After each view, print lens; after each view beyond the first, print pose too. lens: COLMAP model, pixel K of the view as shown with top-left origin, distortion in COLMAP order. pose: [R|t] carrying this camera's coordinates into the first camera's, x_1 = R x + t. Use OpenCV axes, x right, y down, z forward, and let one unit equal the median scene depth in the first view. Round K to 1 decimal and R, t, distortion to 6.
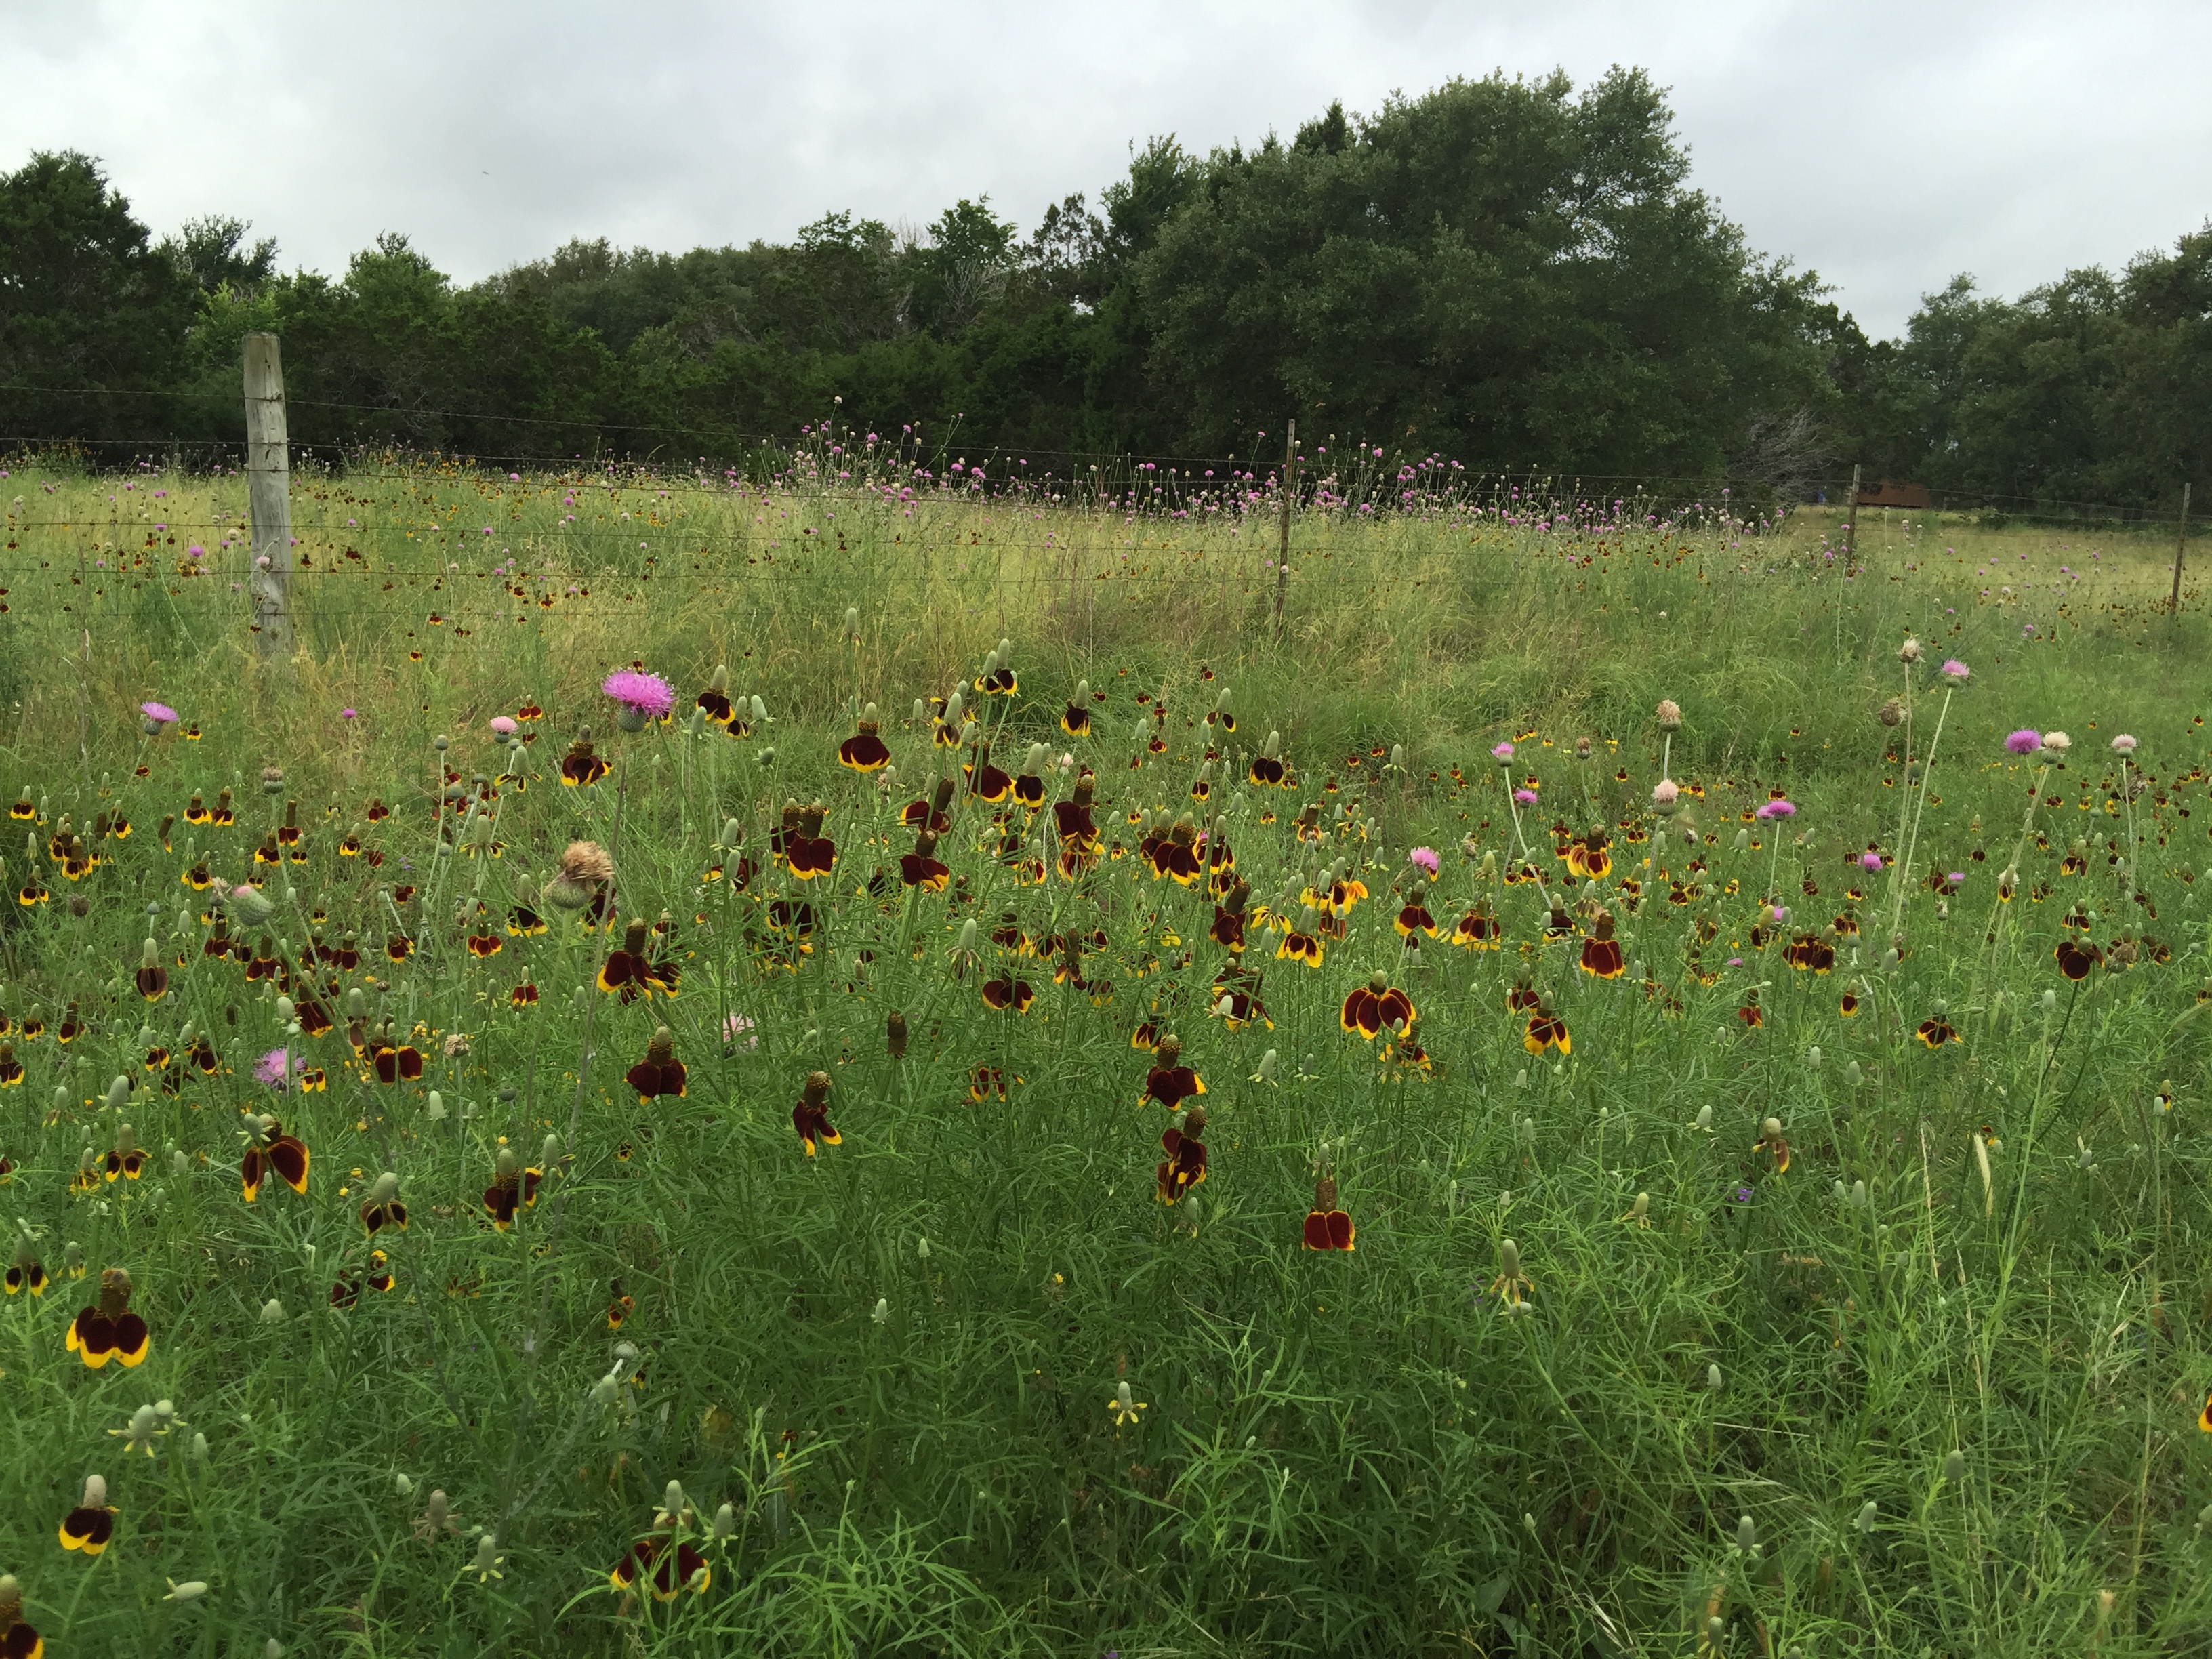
lens RADIAL K [[1894.2, 0, 1102.3], [0, 1894.2, 810.1], [0, 0, 1]] dist [0.082864, -0.130851]
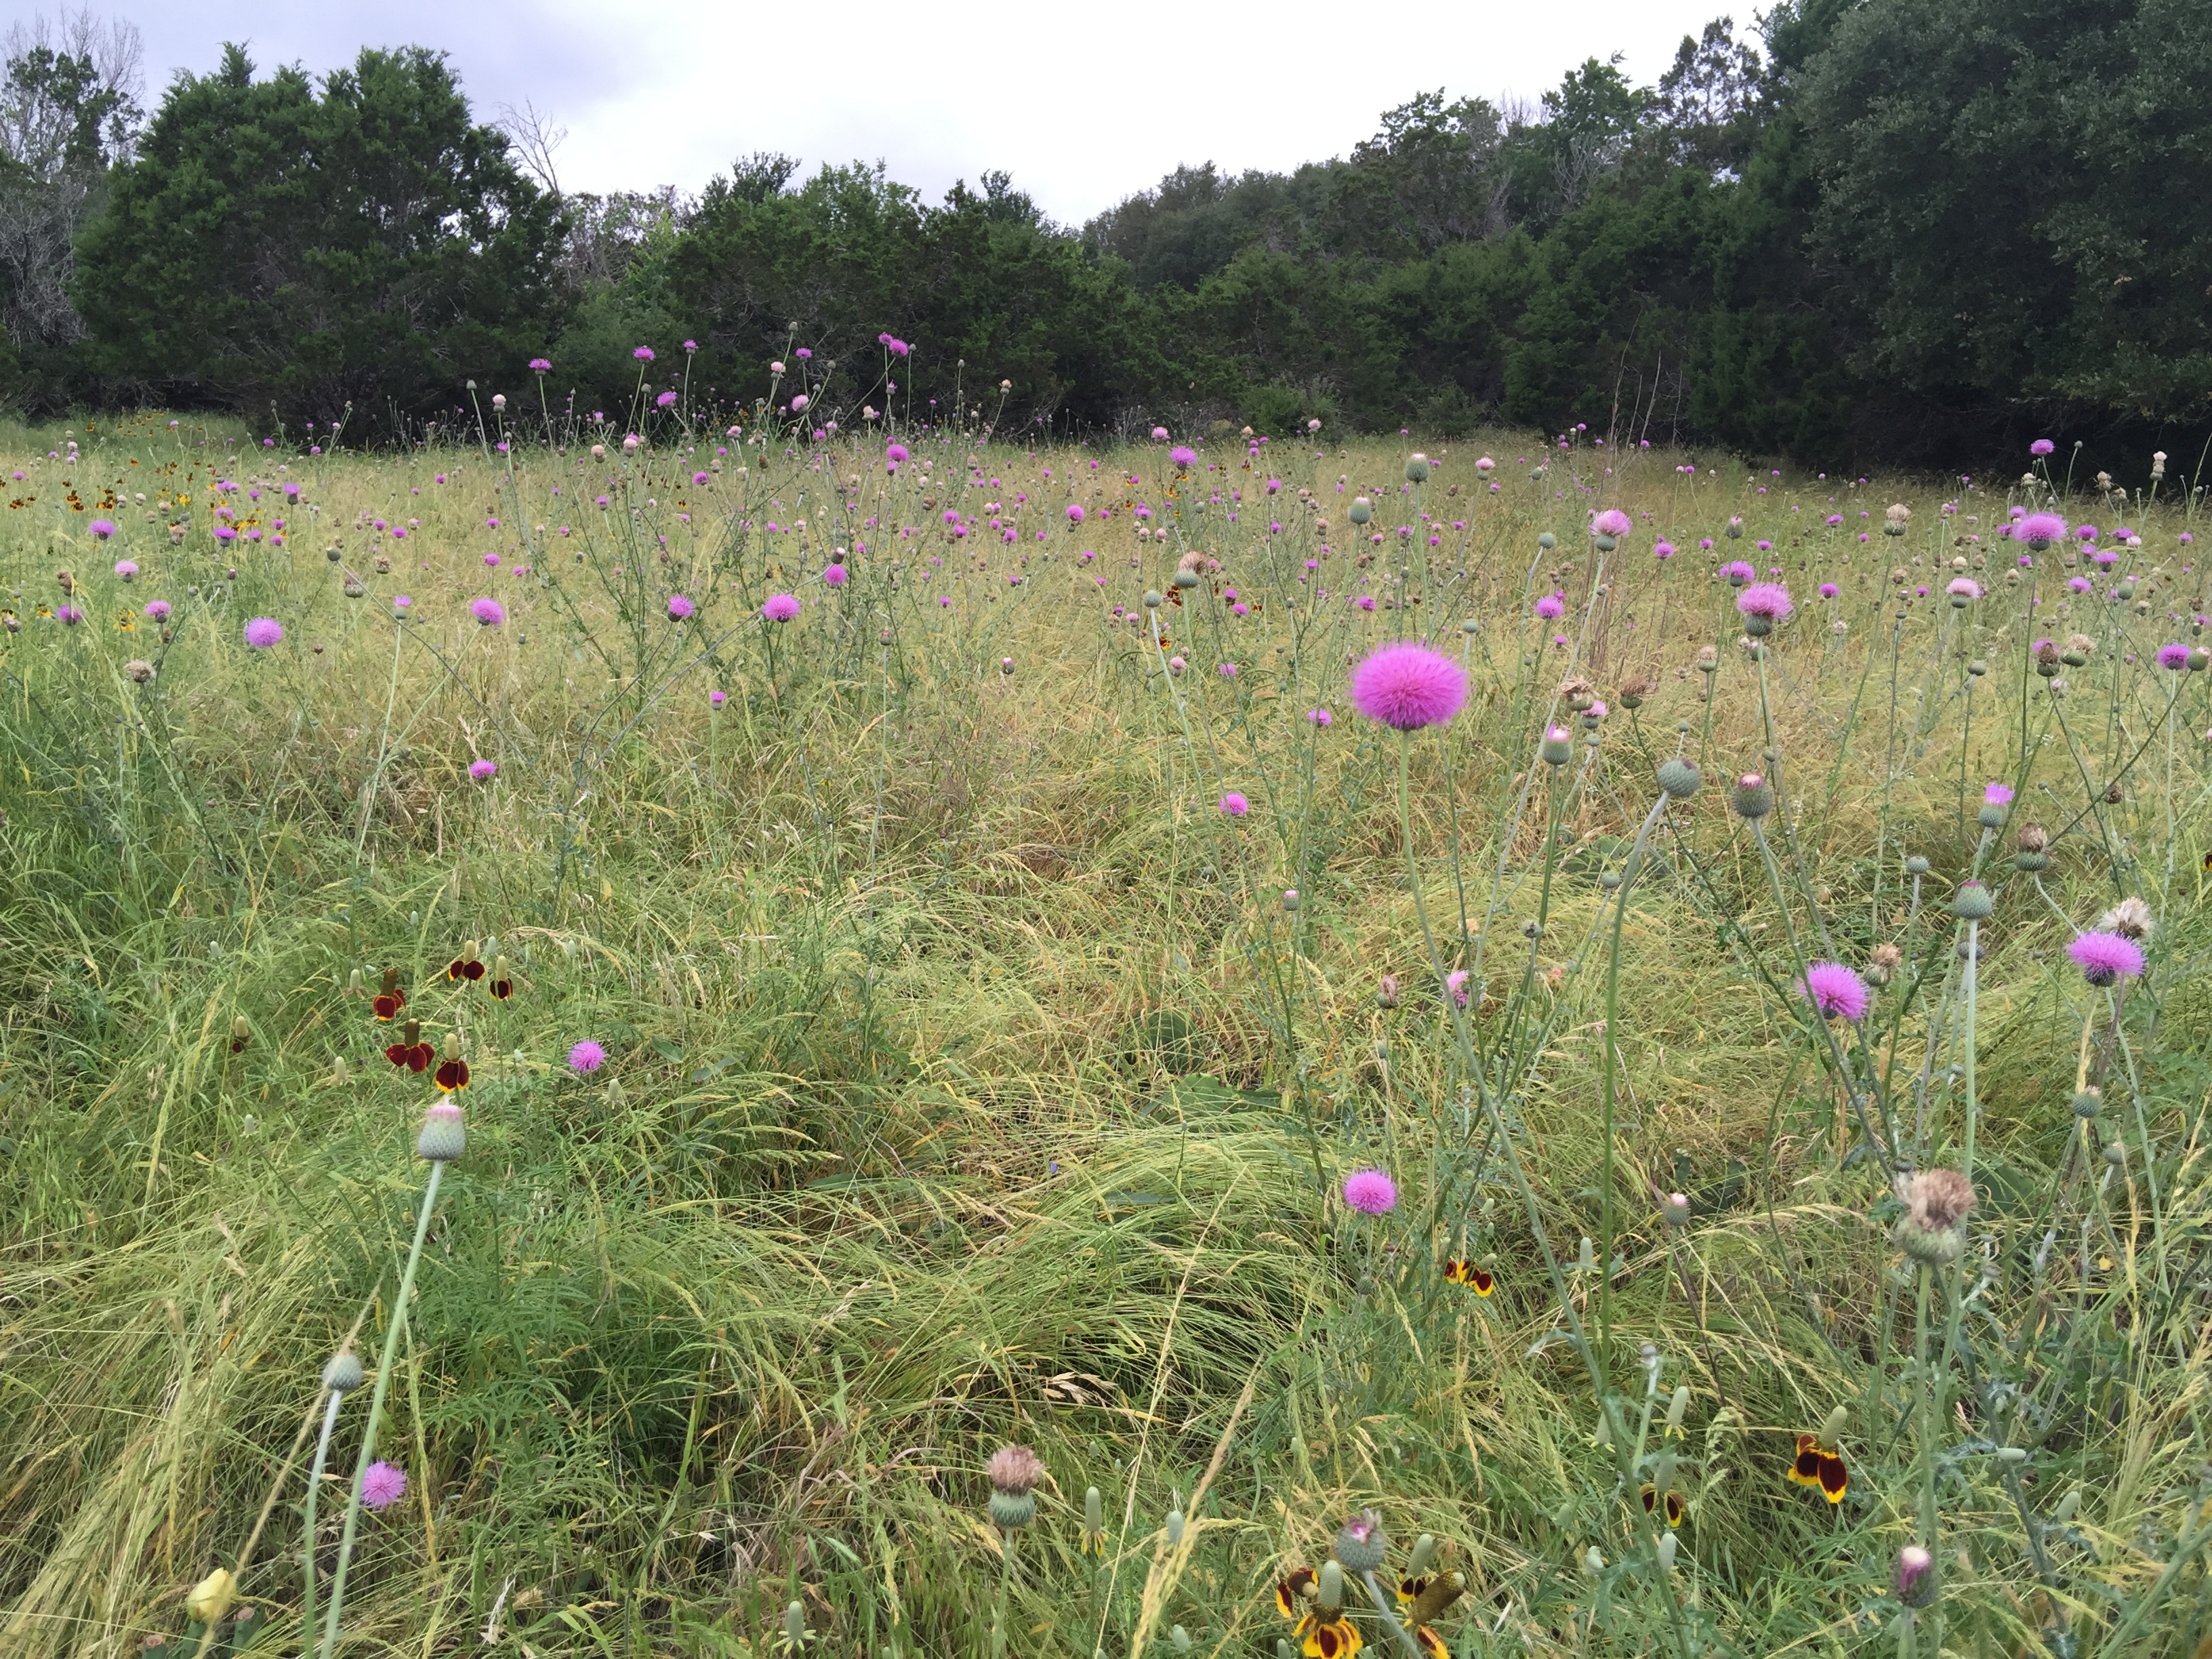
lens RADIAL K [[1905.2, 0, 1102.2], [0, 1905.2, 824.8], [0, 0, 1]] dist [0.028779, -0.046621]
pose [[0.946499, 0.042605, -0.319882, 0.006882], [-0.029143, 0.998481, 0.046754, -0.031626], [0.321388, -0.034930, 0.946303, 0.165569]]
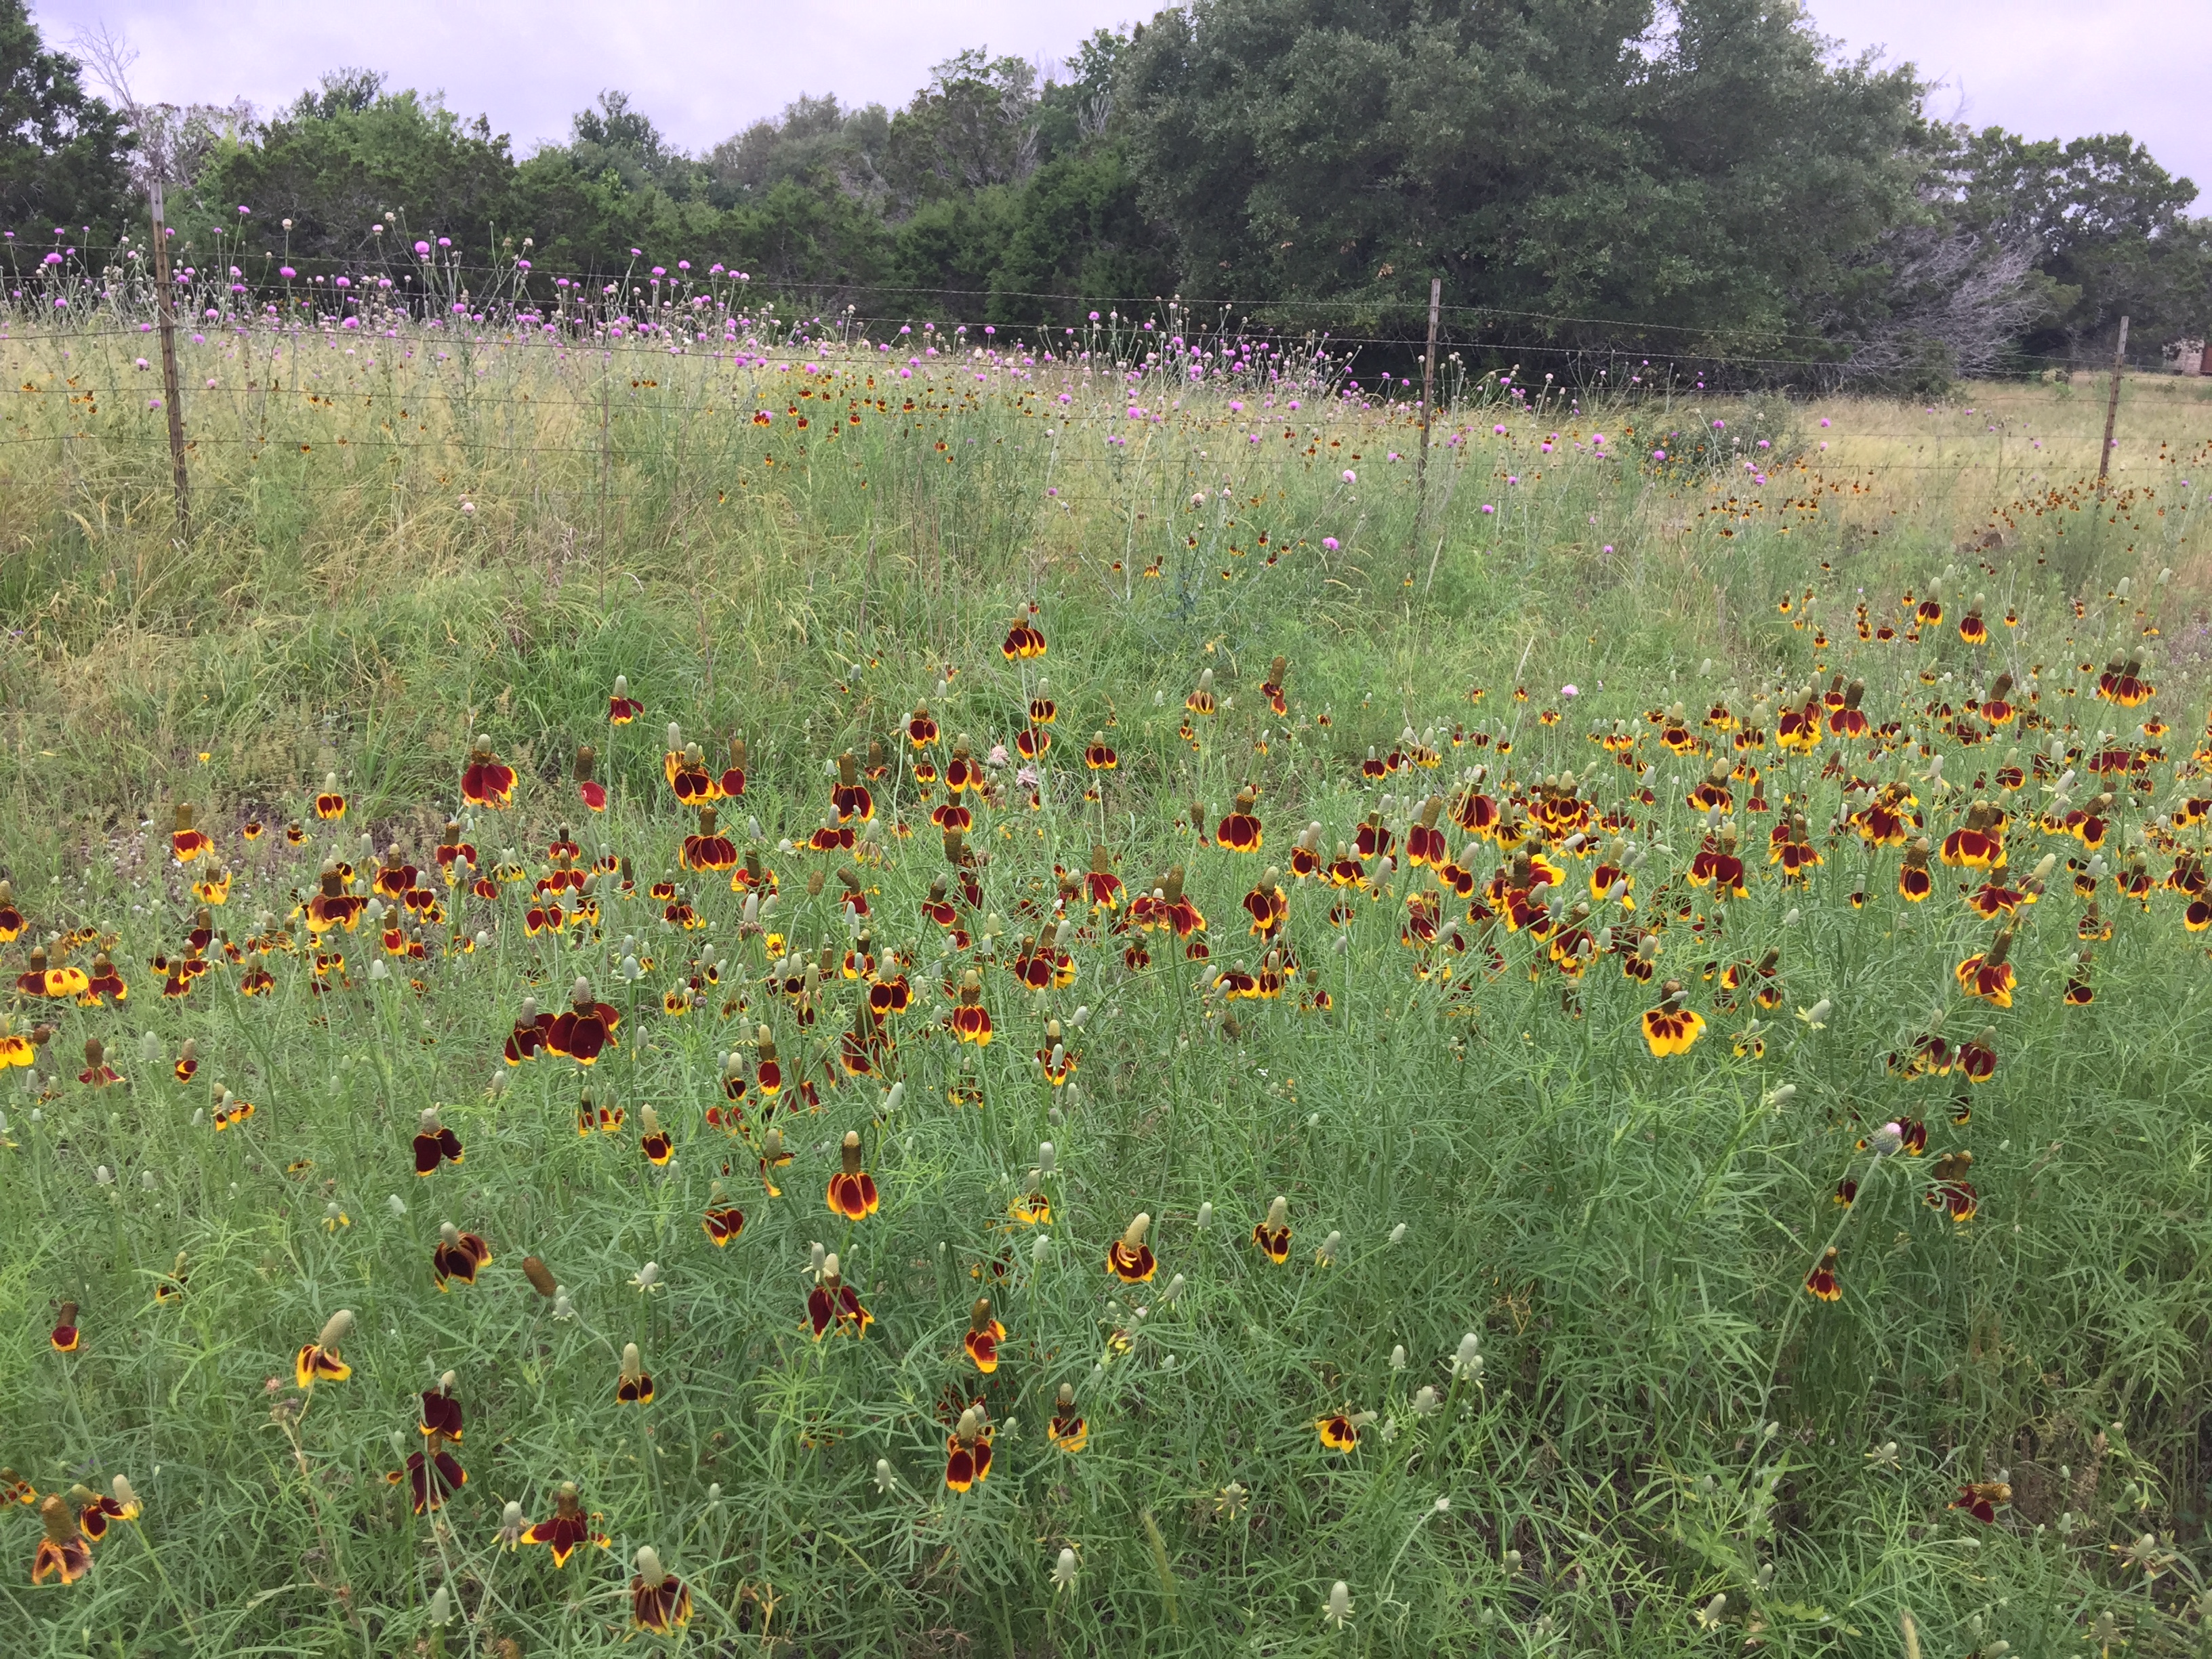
lens RADIAL K [[1894.2, 0, 1101.7], [0, 1894.2, 818.1], [0, 0, 1]] dist [0.082864, -0.130851]
pose [[0.986817, 0.040516, -0.156684, 0.086762], [-0.029501, 0.996968, 0.071996, -0.009148], [0.159126, -0.066425, 0.985021, 0.073034]]
